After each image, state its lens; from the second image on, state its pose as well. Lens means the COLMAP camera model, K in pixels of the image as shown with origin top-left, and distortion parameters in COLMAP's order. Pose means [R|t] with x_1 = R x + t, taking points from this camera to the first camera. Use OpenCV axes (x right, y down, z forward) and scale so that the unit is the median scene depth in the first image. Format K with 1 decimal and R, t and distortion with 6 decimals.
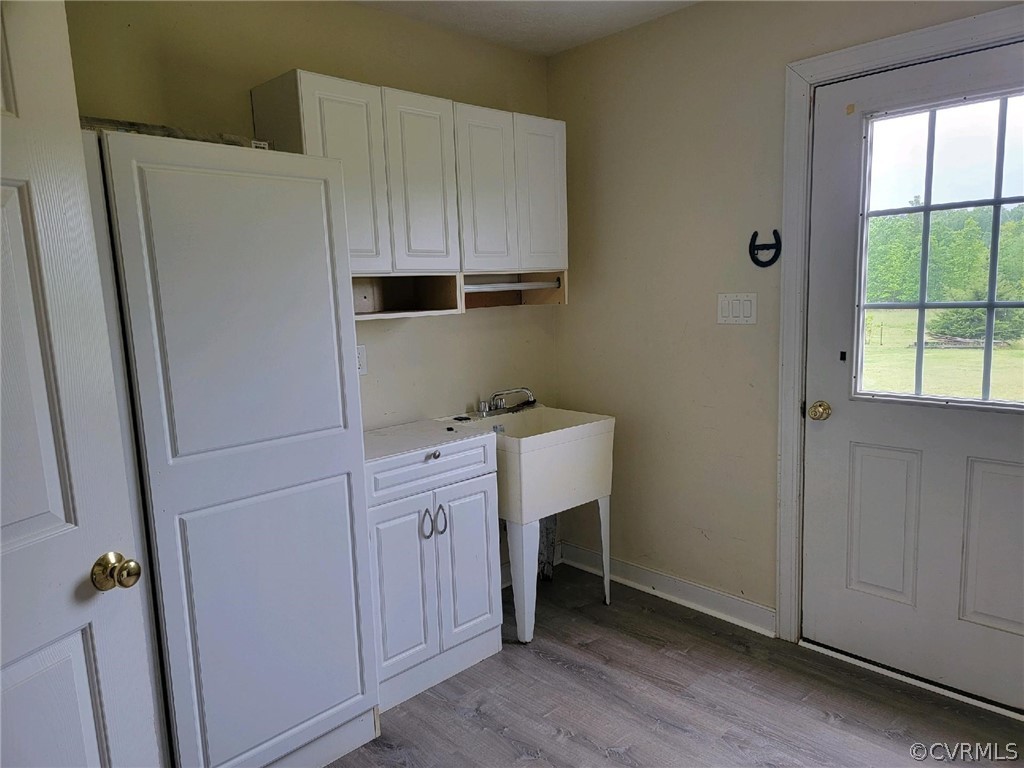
lens RADIAL K [[705.7, 0, 511.8], [0, 705.7, 387.1], [0, 0, 1]] dist [0.063551, -0.009008]
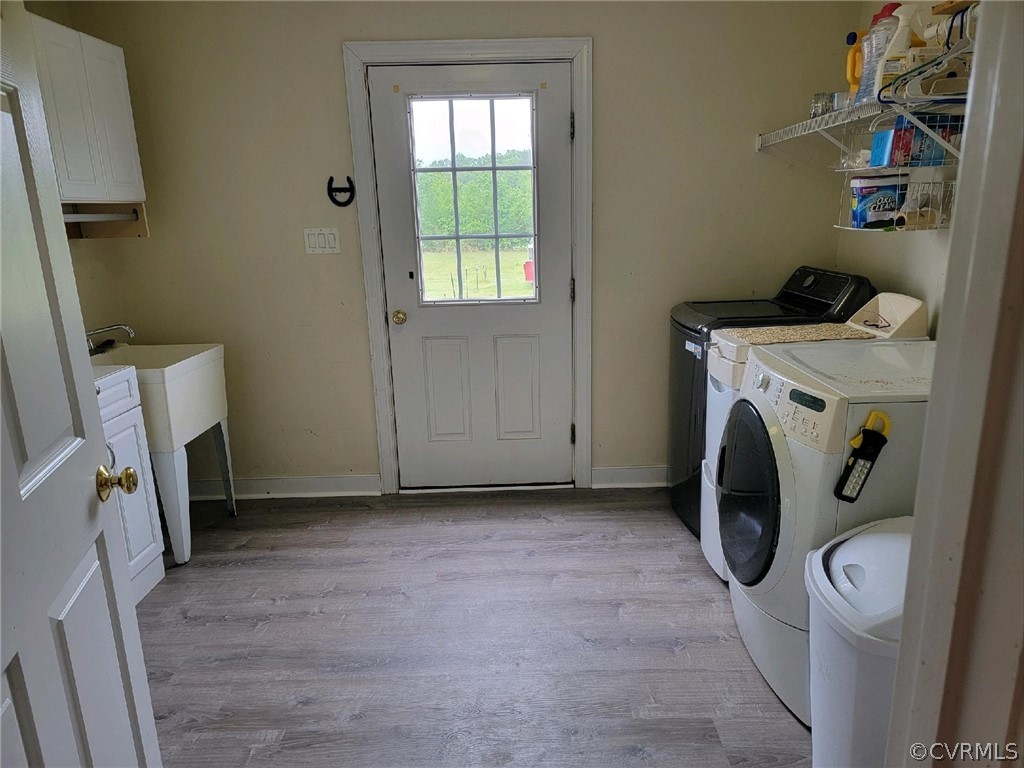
lens RADIAL K [[705.7, 0, 513.2], [0, 705.7, 386.6], [0, 0, 1]] dist [0.063551, -0.009008]
pose [[0.701892, -0.149359, 0.696448, -0.355521], [0.100329, 0.988751, 0.110933, 0.034852], [-0.705182, -0.007989, 0.708981, -0.093548]]
